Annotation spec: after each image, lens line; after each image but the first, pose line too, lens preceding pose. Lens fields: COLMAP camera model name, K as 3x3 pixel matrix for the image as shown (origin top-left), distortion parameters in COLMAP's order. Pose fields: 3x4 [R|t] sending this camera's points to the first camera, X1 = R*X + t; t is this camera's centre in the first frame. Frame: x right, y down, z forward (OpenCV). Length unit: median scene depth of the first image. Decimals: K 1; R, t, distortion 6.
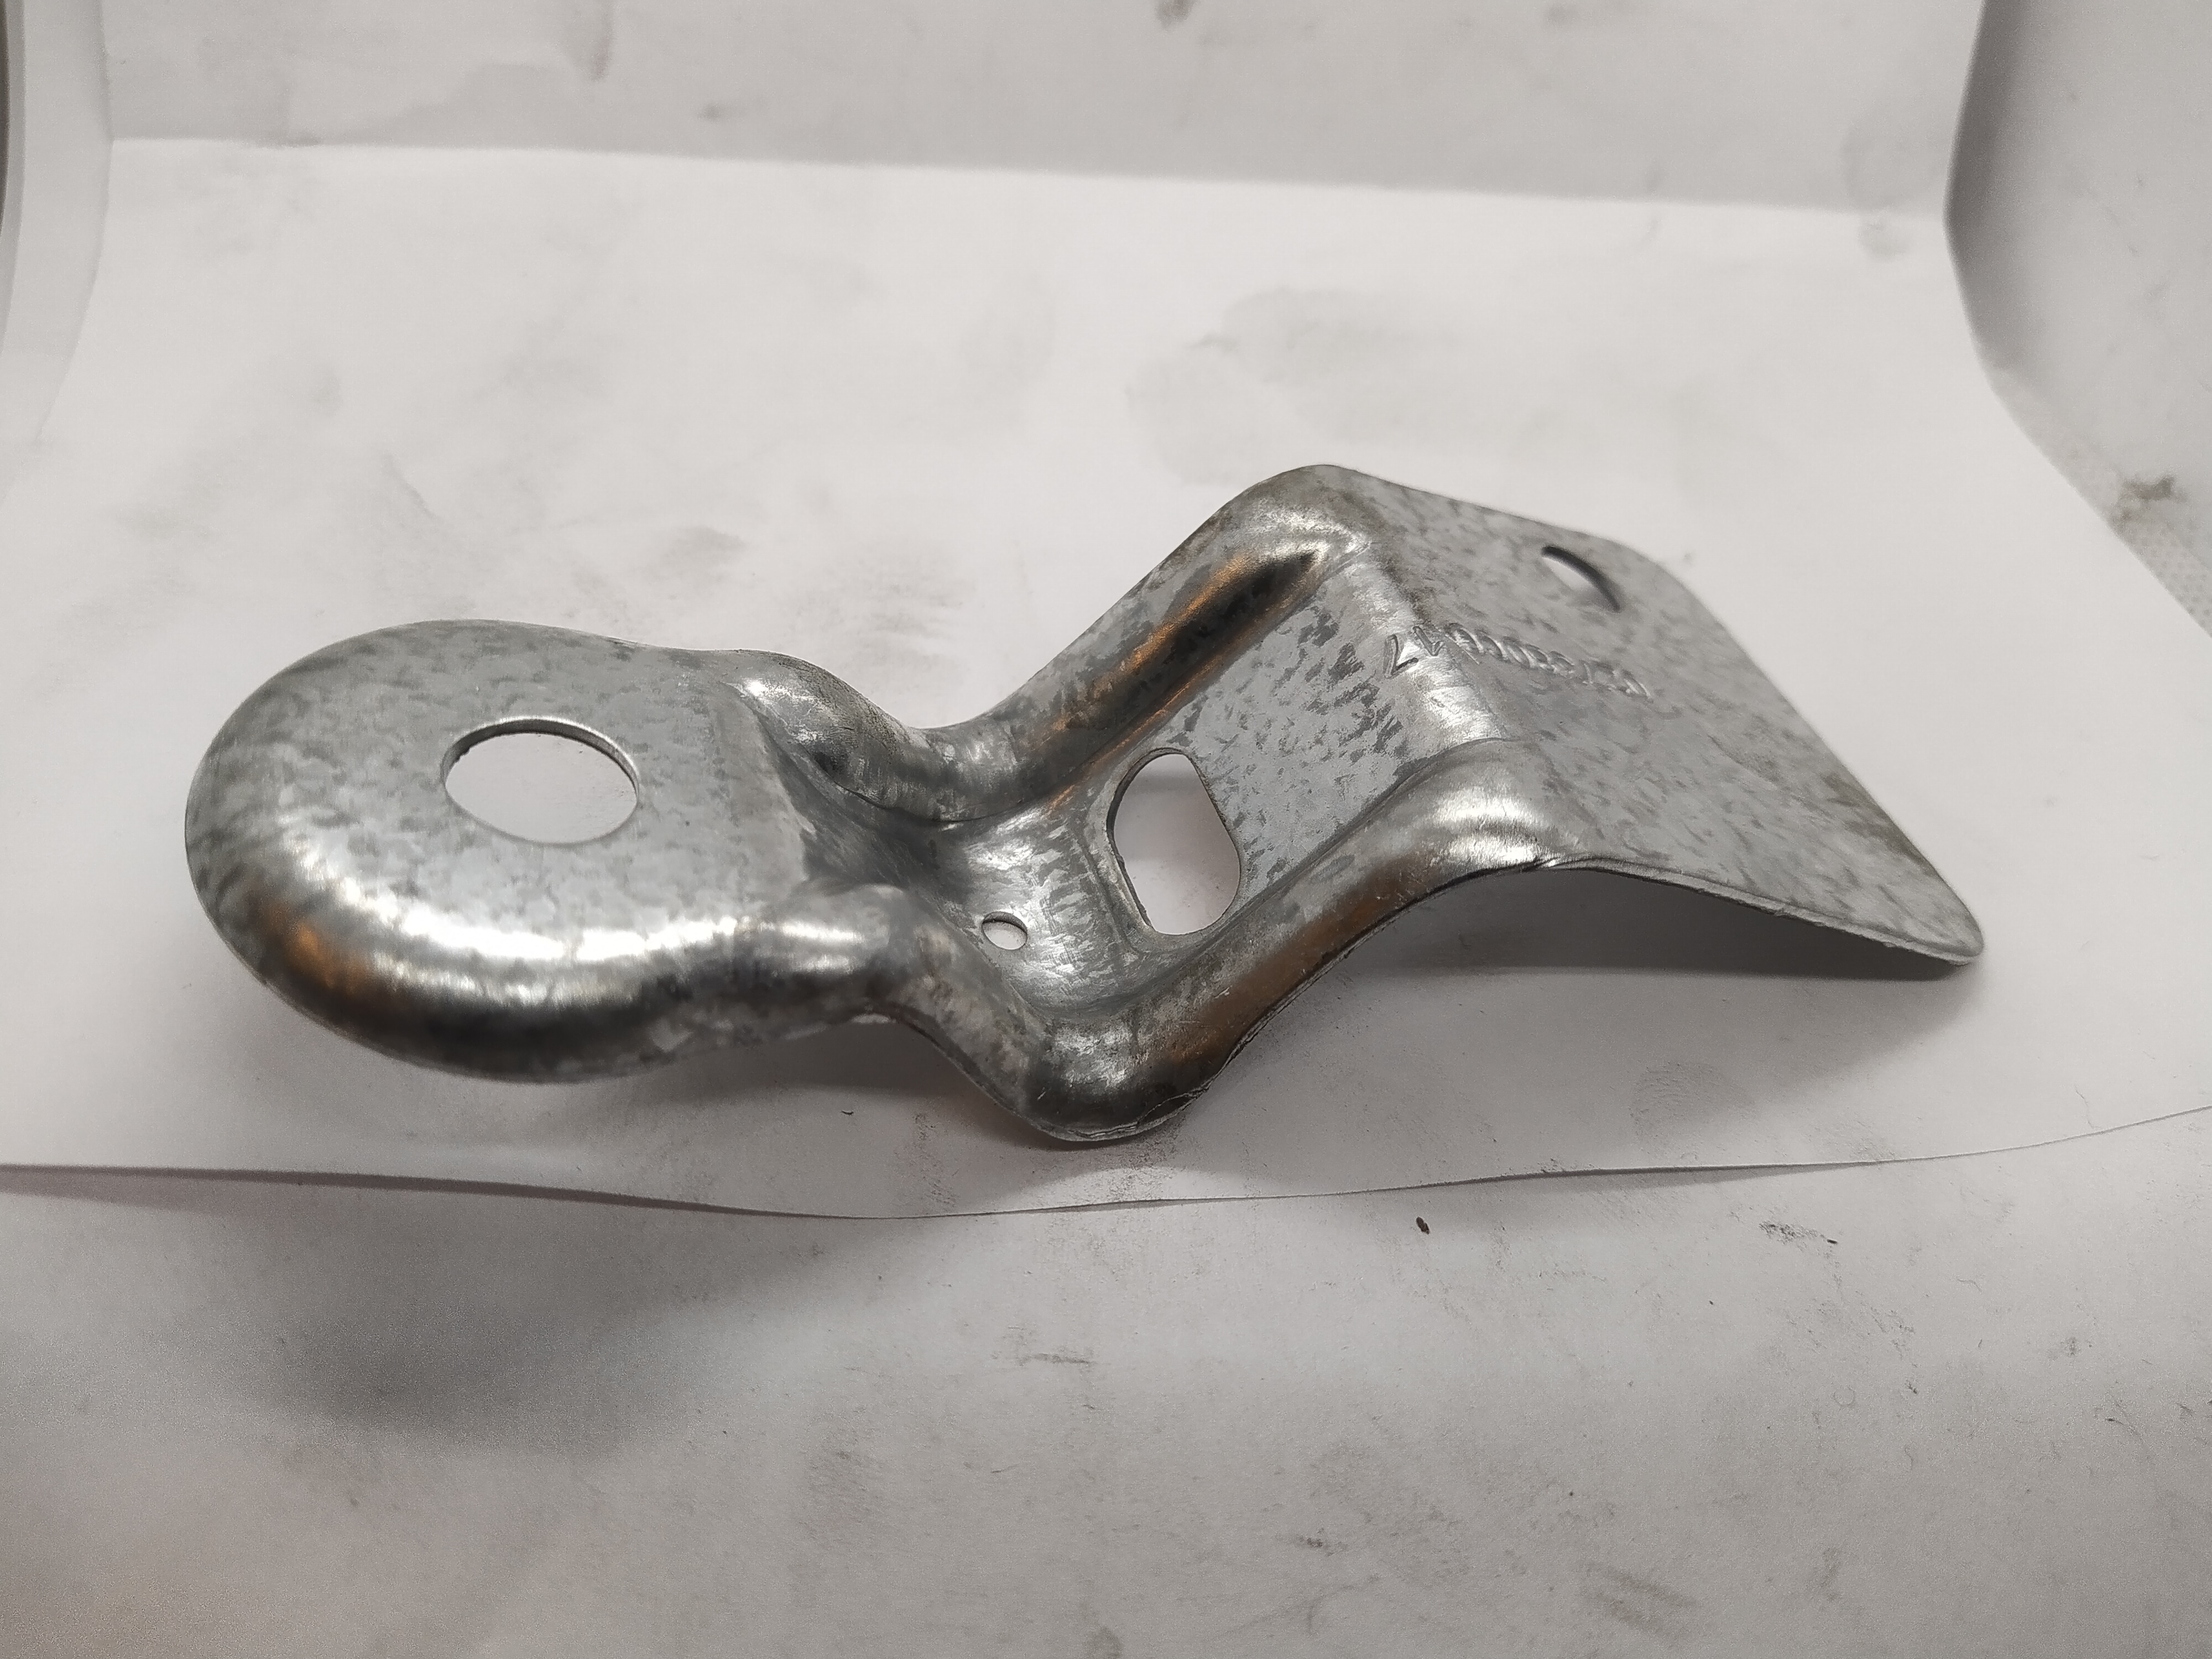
lens RADIAL K [[1749.1, 0, 1093.7], [0, 1749.1, 824.2], [0, 0, 1]] dist [0.068668, -0.132471]
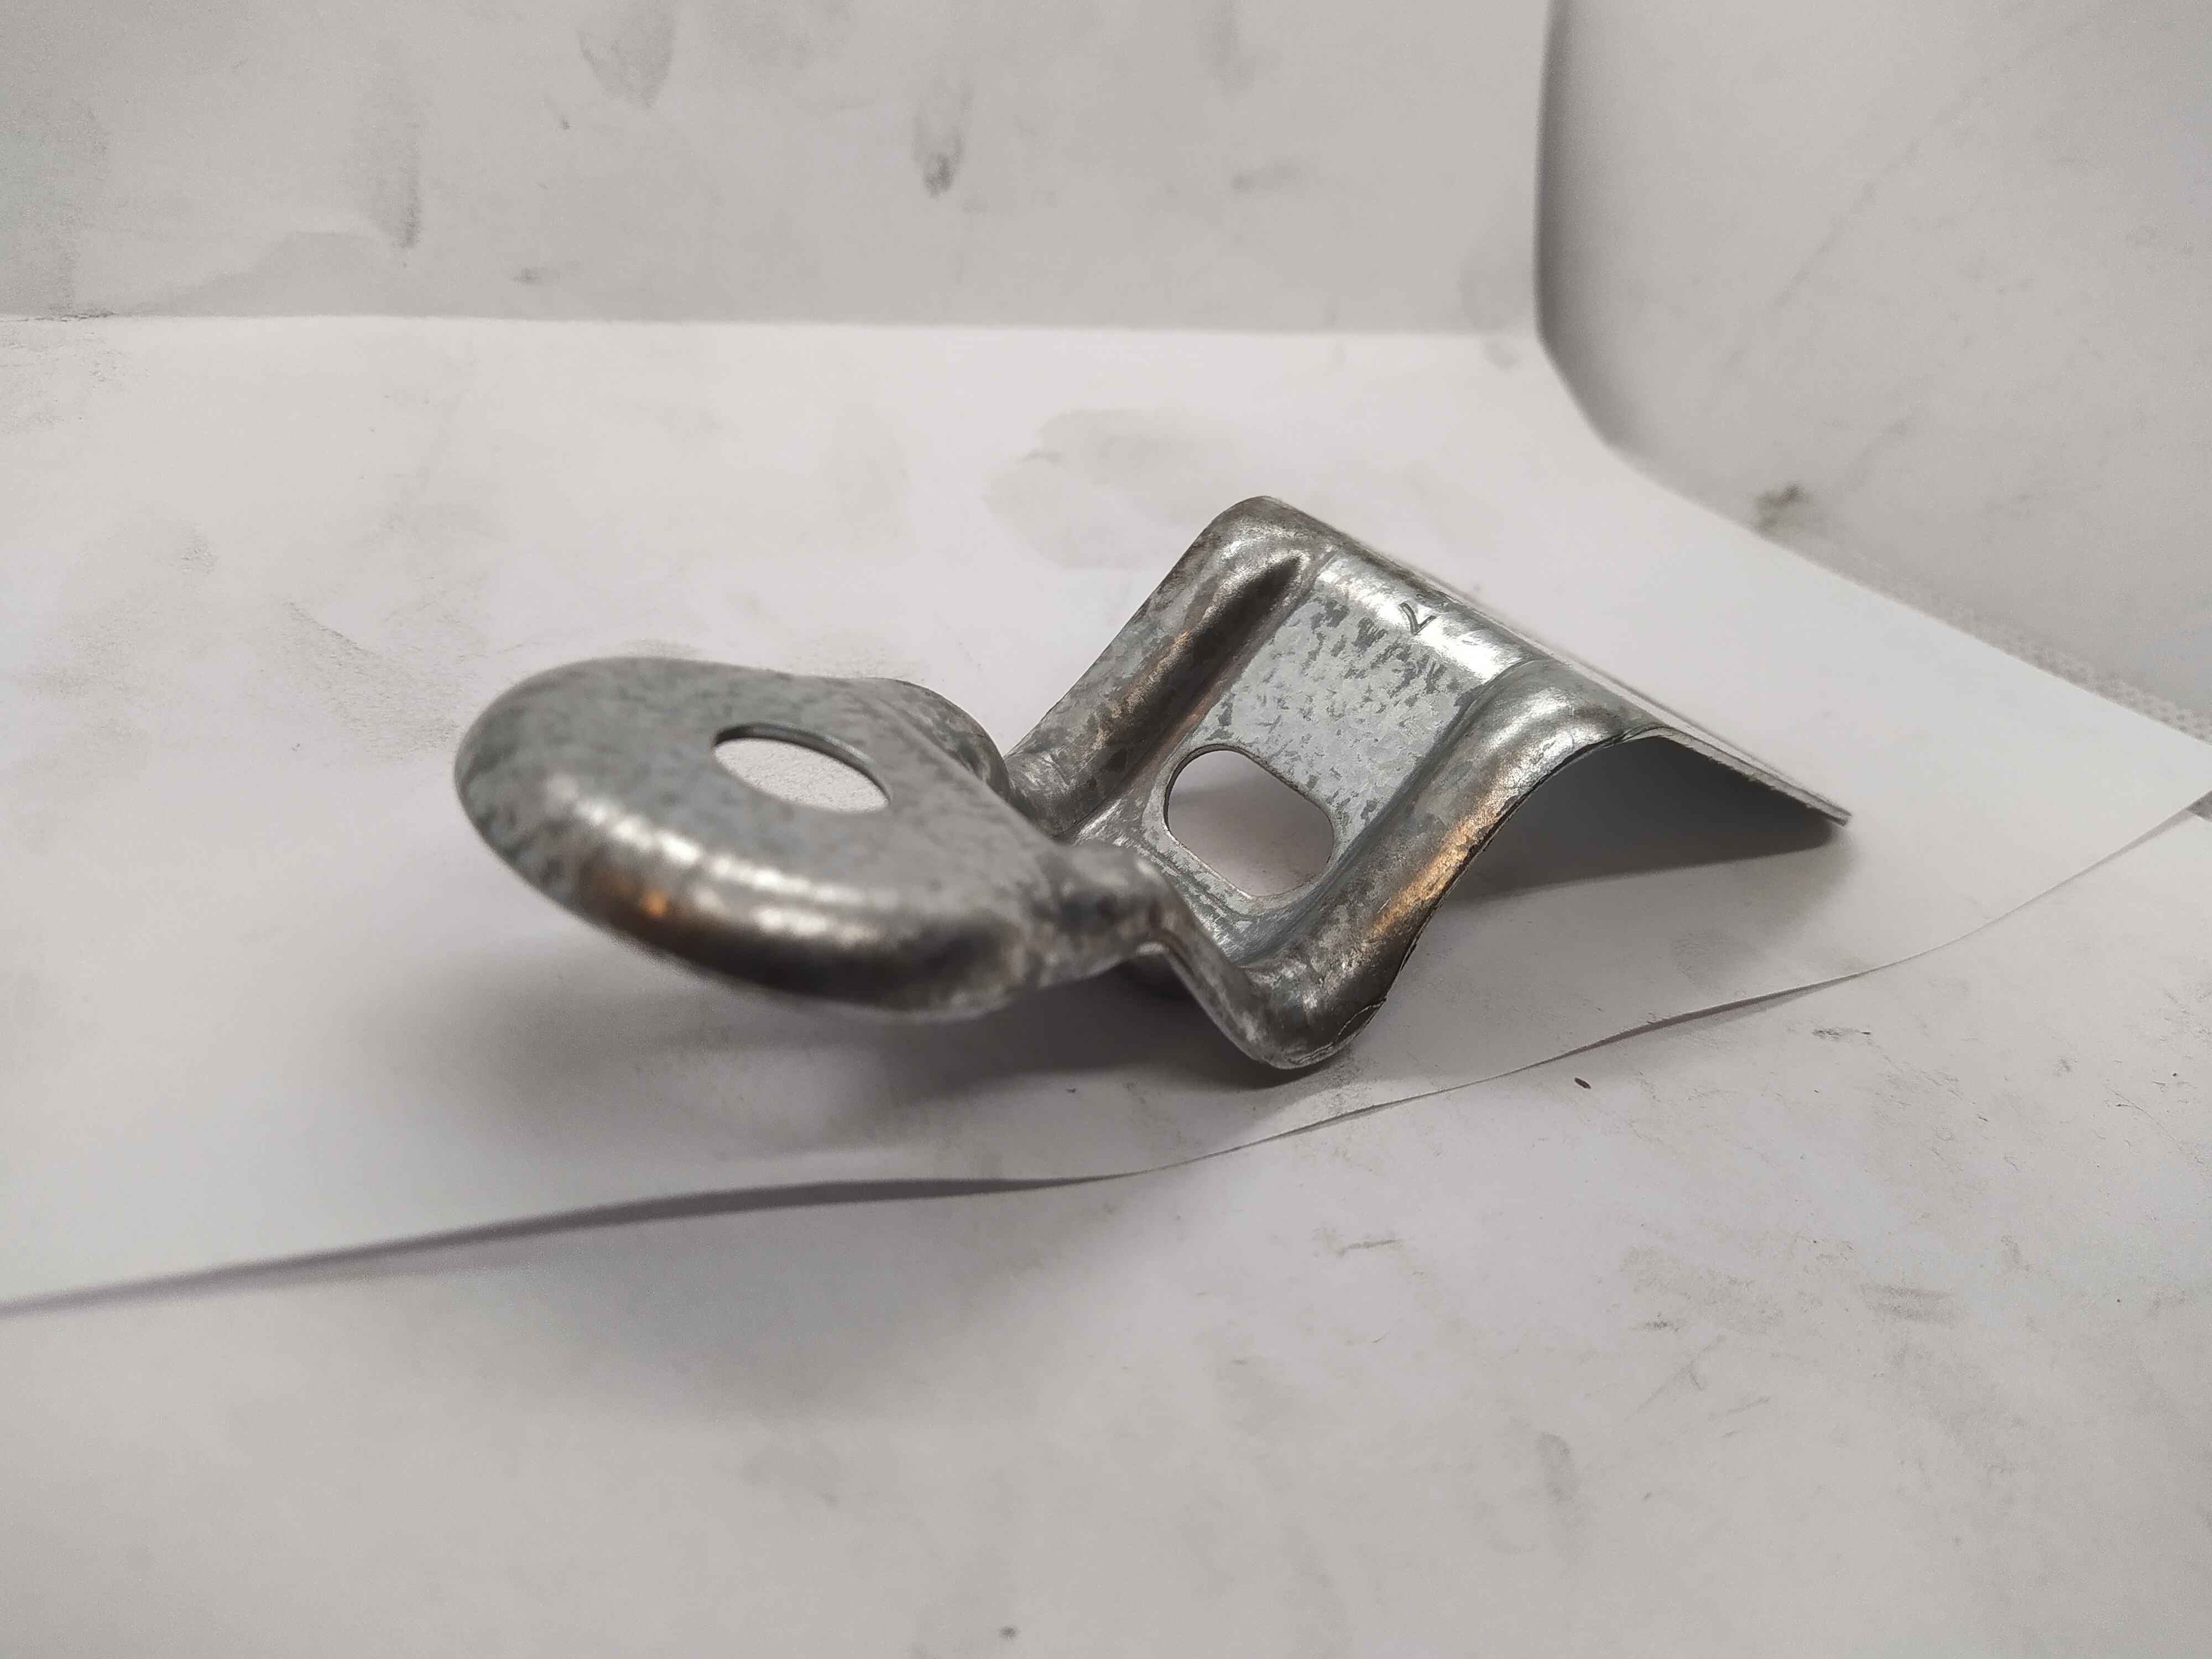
lens RADIAL K [[1761.4, 0, 1106.0], [0, 1761.4, 829.5], [0, 0, 1]] dist [0.075070, -0.119956]
pose [[0.925674, -0.145905, 0.349056, -0.425999], [0.205088, 0.968836, -0.138906, 0.153282], [-0.317911, 0.200169, 0.926750, 0.019168]]
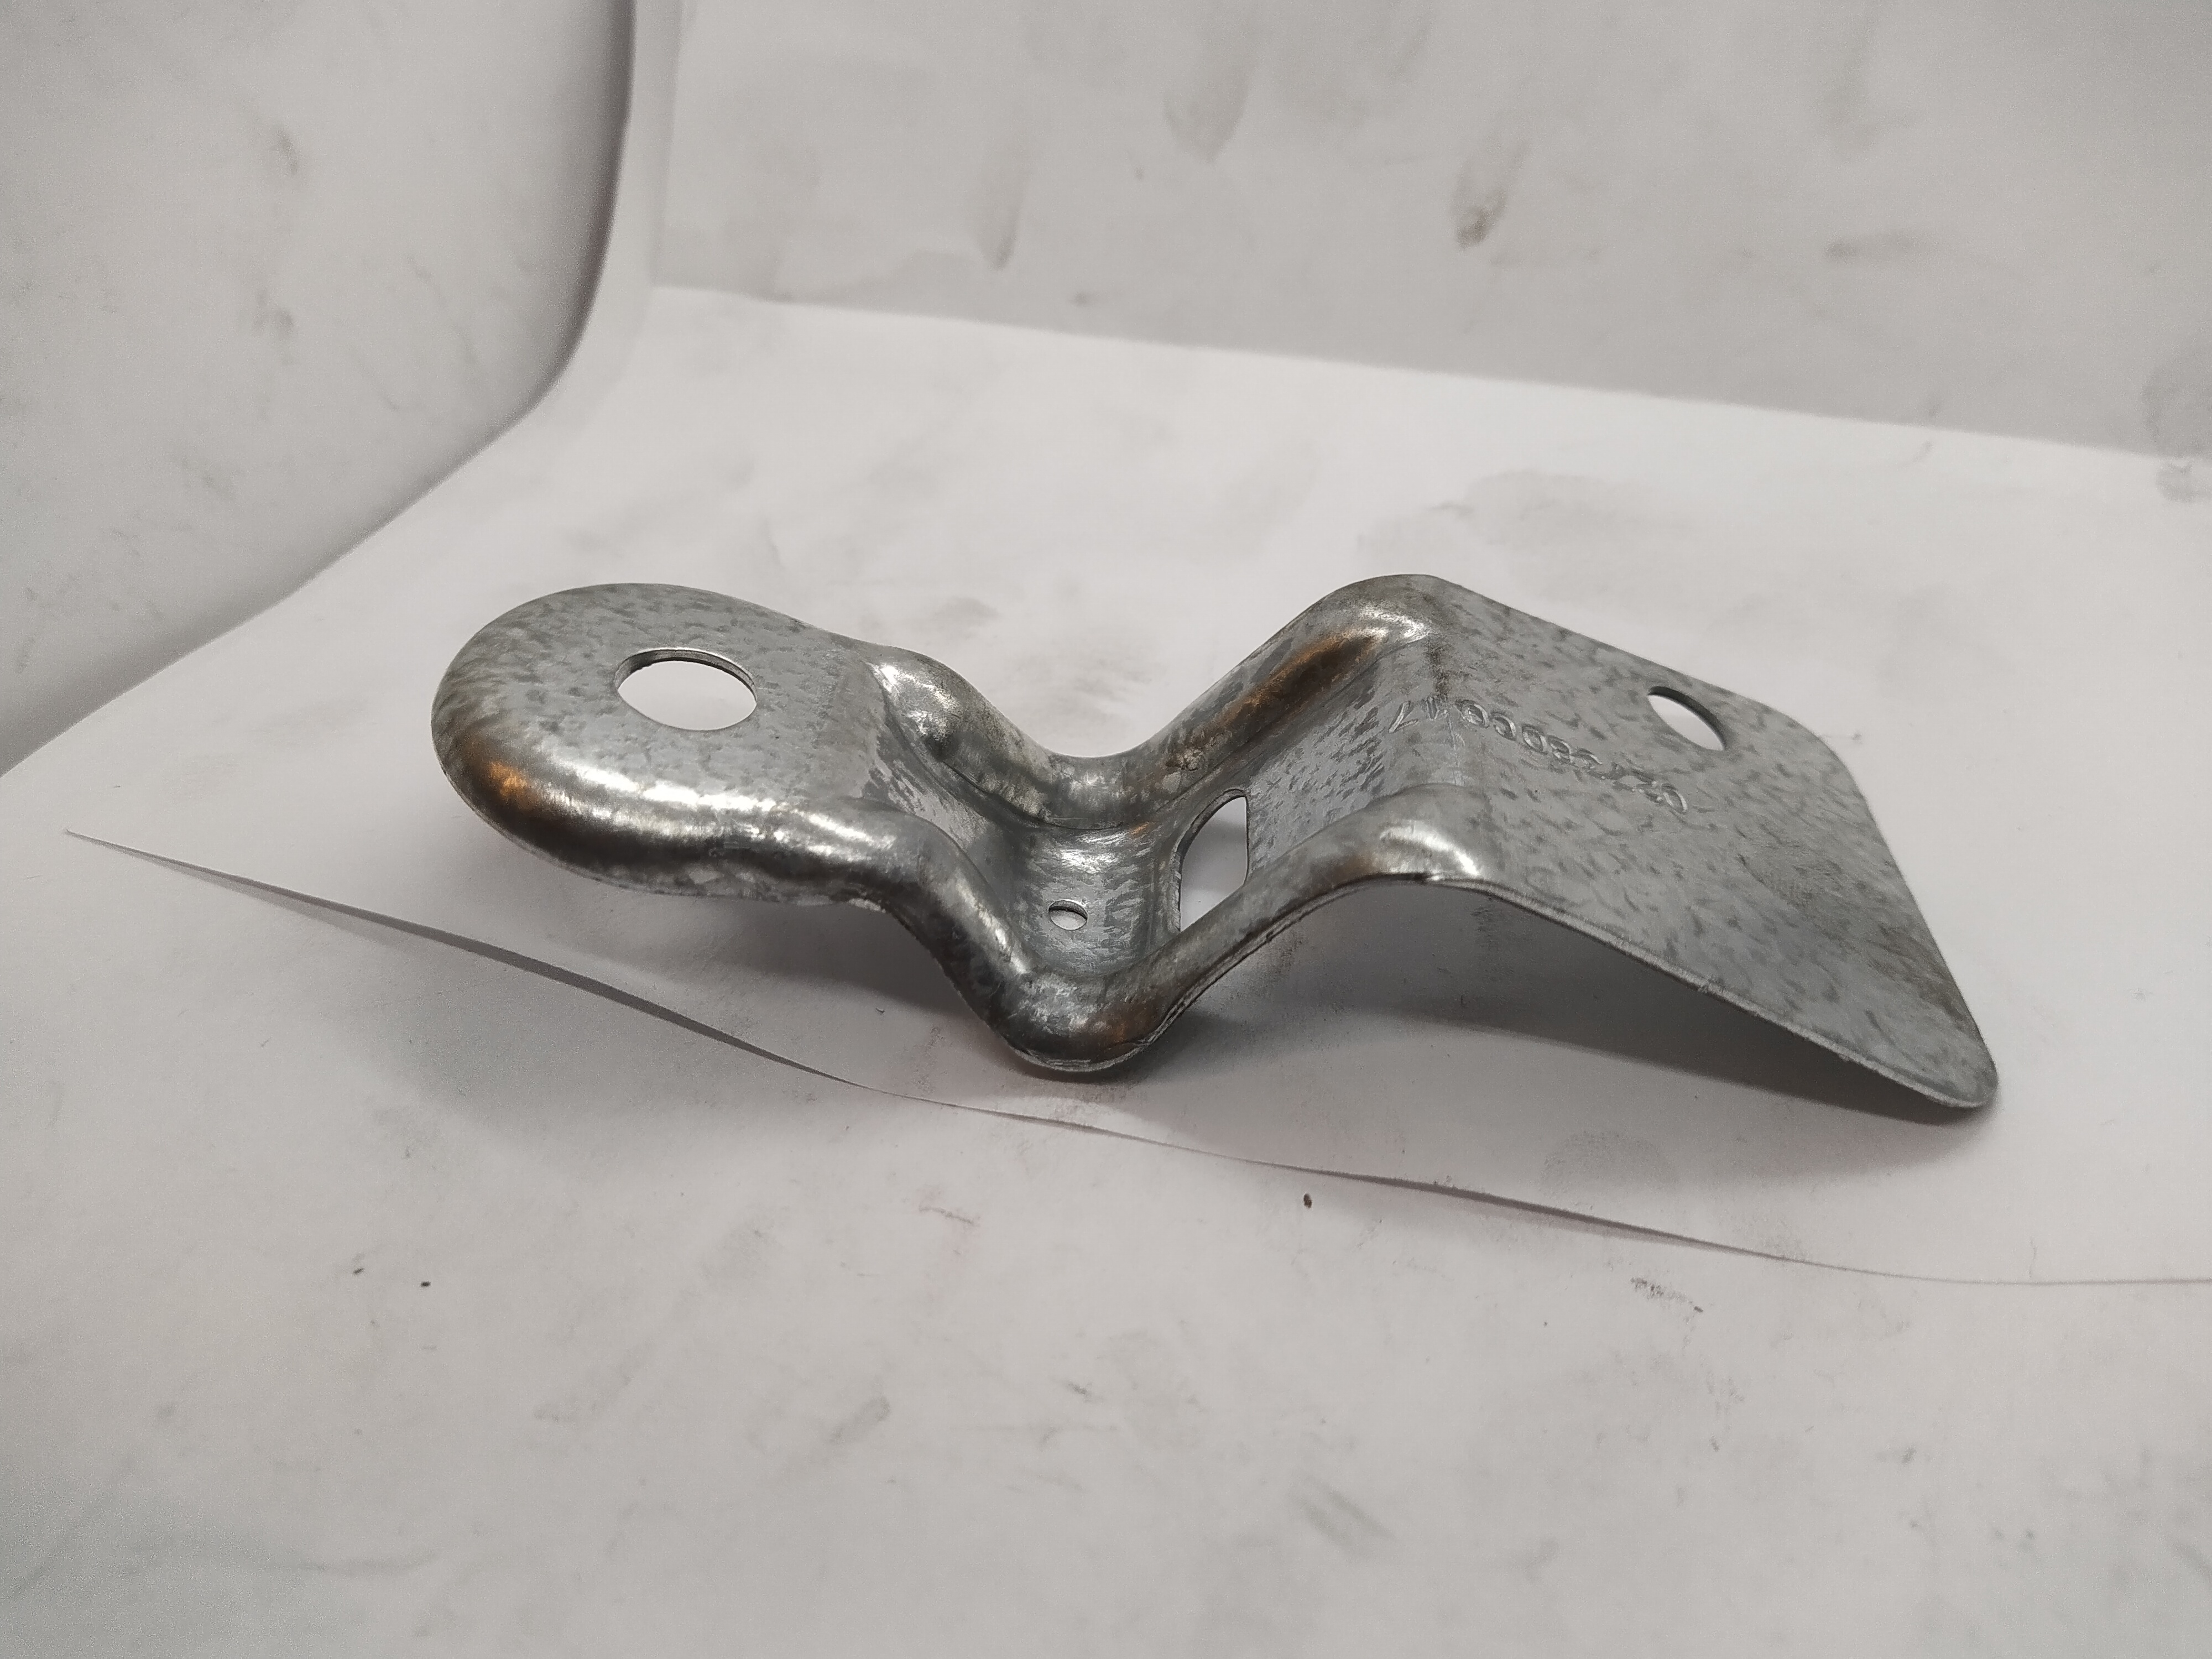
lens RADIAL K [[1733.3, 0, 1110.9], [0, 1733.3, 853.3], [0, 0, 1]] dist [0.074094, -0.124722]
pose [[0.927686, 0.152060, -0.340994, 0.382742], [-0.201565, 0.972750, -0.114584, 0.153490], [0.314278, 0.175030, 0.933056, -0.095619]]
